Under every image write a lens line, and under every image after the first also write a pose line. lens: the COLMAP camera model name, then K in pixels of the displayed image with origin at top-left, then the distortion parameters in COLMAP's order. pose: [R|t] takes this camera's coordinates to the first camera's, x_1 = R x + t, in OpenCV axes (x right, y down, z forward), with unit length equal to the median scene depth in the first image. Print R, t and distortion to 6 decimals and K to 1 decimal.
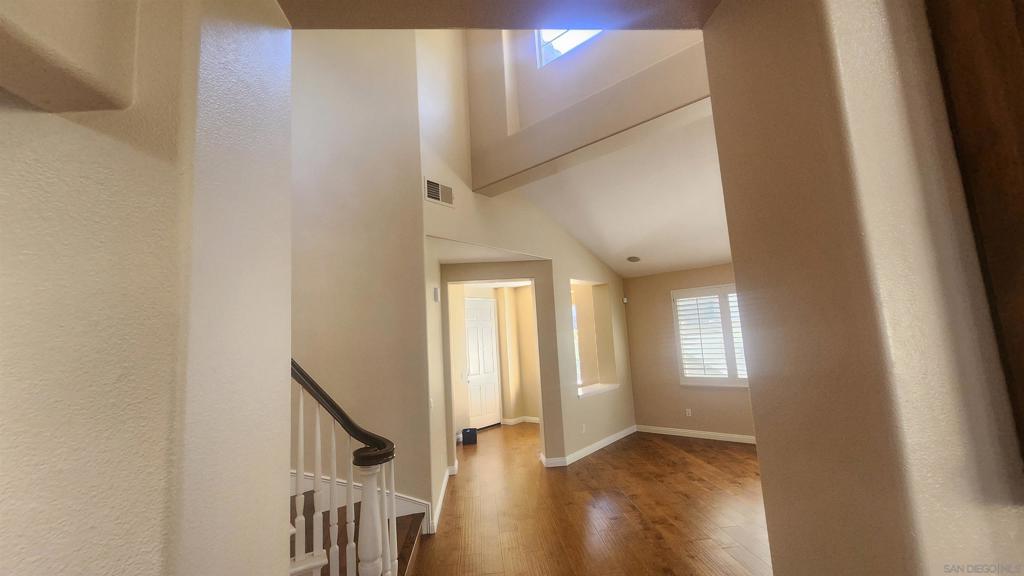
lens RADIAL K [[405.4, 0, 508.2], [0, 405.4, 288.8], [0, 0, 1]] dist [-0.000025, -0.000245]
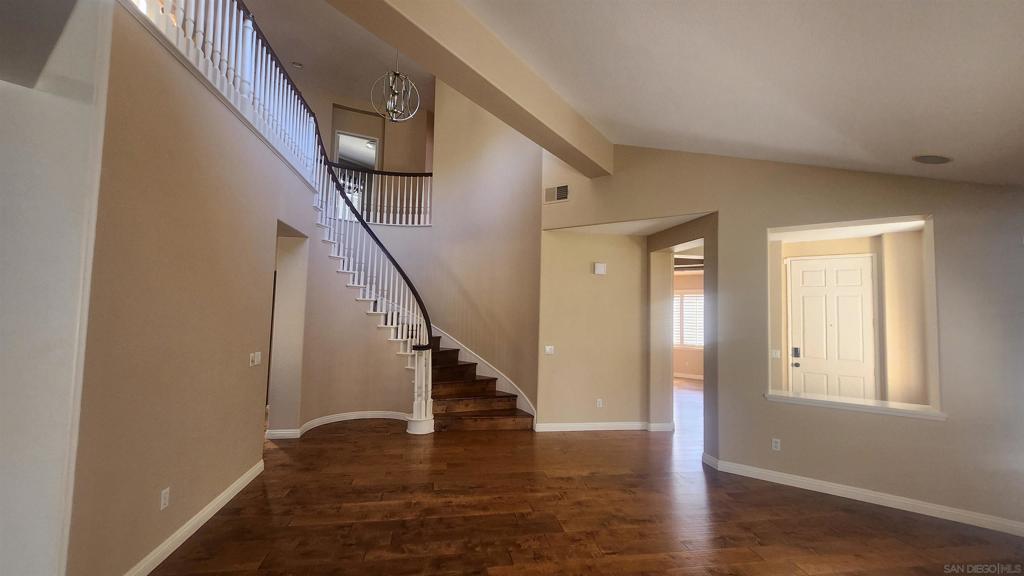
lens RADIAL K [[413.5, 0, 505.5], [0, 413.5, 288.8], [0, 0, 1]] dist [-0.000835, 0.000041]
pose [[0.098165, -0.003061, -0.995165, 0.934067], [0.091215, 0.995814, 0.005935, 0.037995], [0.990981, -0.091357, 0.098033, 0.552625]]
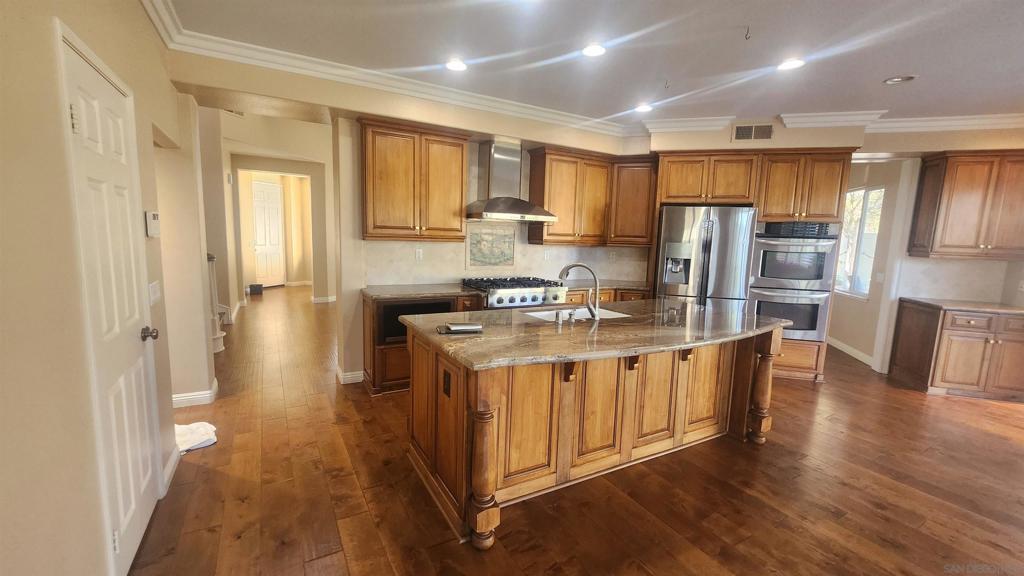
lens RADIAL K [[413.5, 0, 505.5], [0, 413.5, 288.8], [0, 0, 1]] dist [-0.000835, 0.000041]
pose [[0.898889, 0.026487, 0.437375, 0.060492], [-0.134402, 0.966723, 0.217677, -0.052916], [-0.417054, -0.254452, 0.872536, -0.687142]]
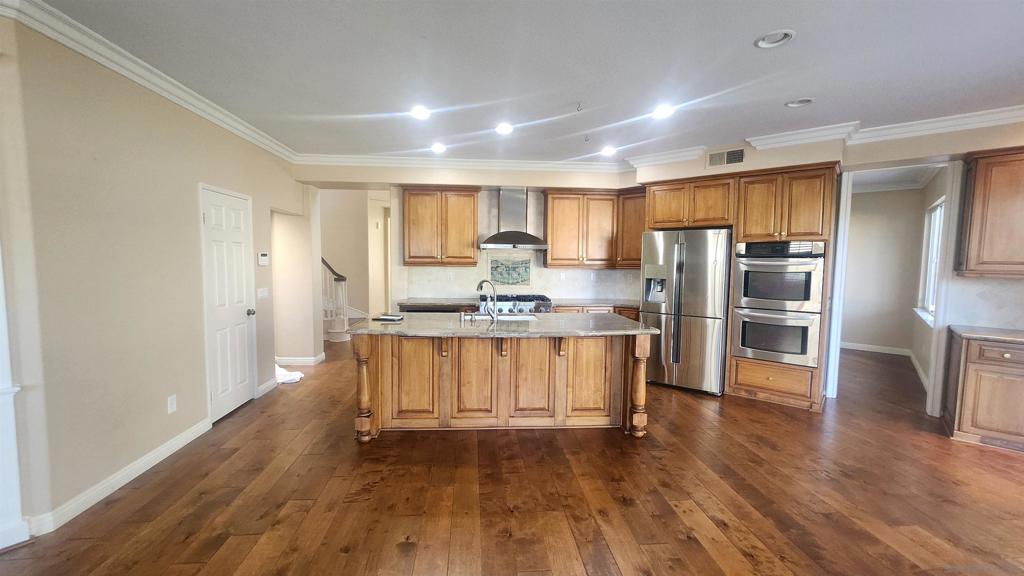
lens RADIAL K [[413.5, 0, 505.5], [0, 413.5, 288.8], [0, 0, 1]] dist [-0.000835, 0.000041]
pose [[0.997904, 0.063189, 0.013934, 0.412796], [-0.064697, 0.978068, 0.197981, -0.117016], [-0.001118, -0.198468, 0.980107, -0.996109]]
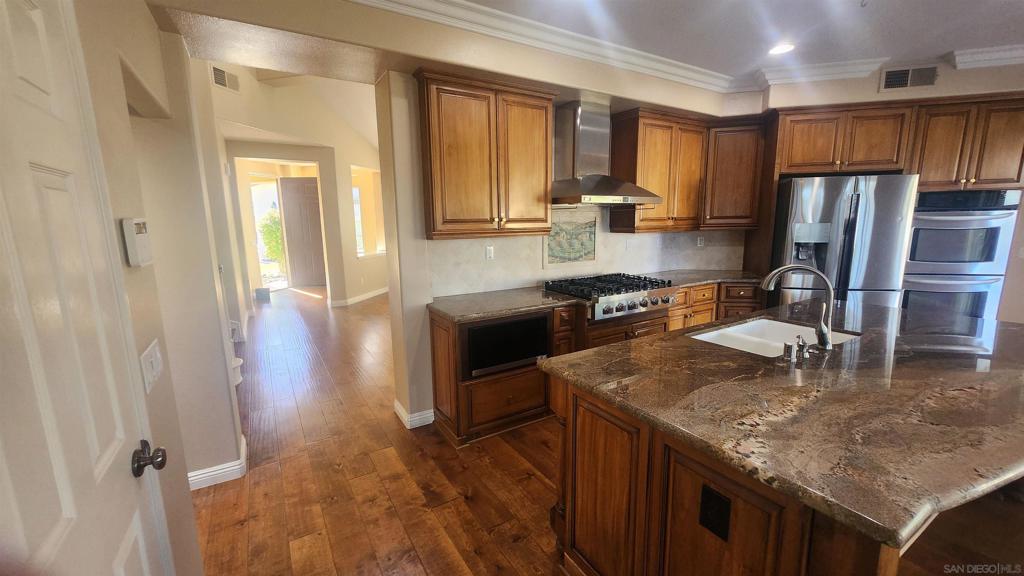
lens RADIAL K [[405.4, 0, 508.2], [0, 405.4, 288.8], [0, 0, 1]] dist [-0.000025, -0.000245]
pose [[0.887897, -0.035951, 0.458636, -0.003895], [-0.093456, 0.962058, 0.256338, -0.027040], [-0.450450, -0.270464, 0.850849, -0.435097]]
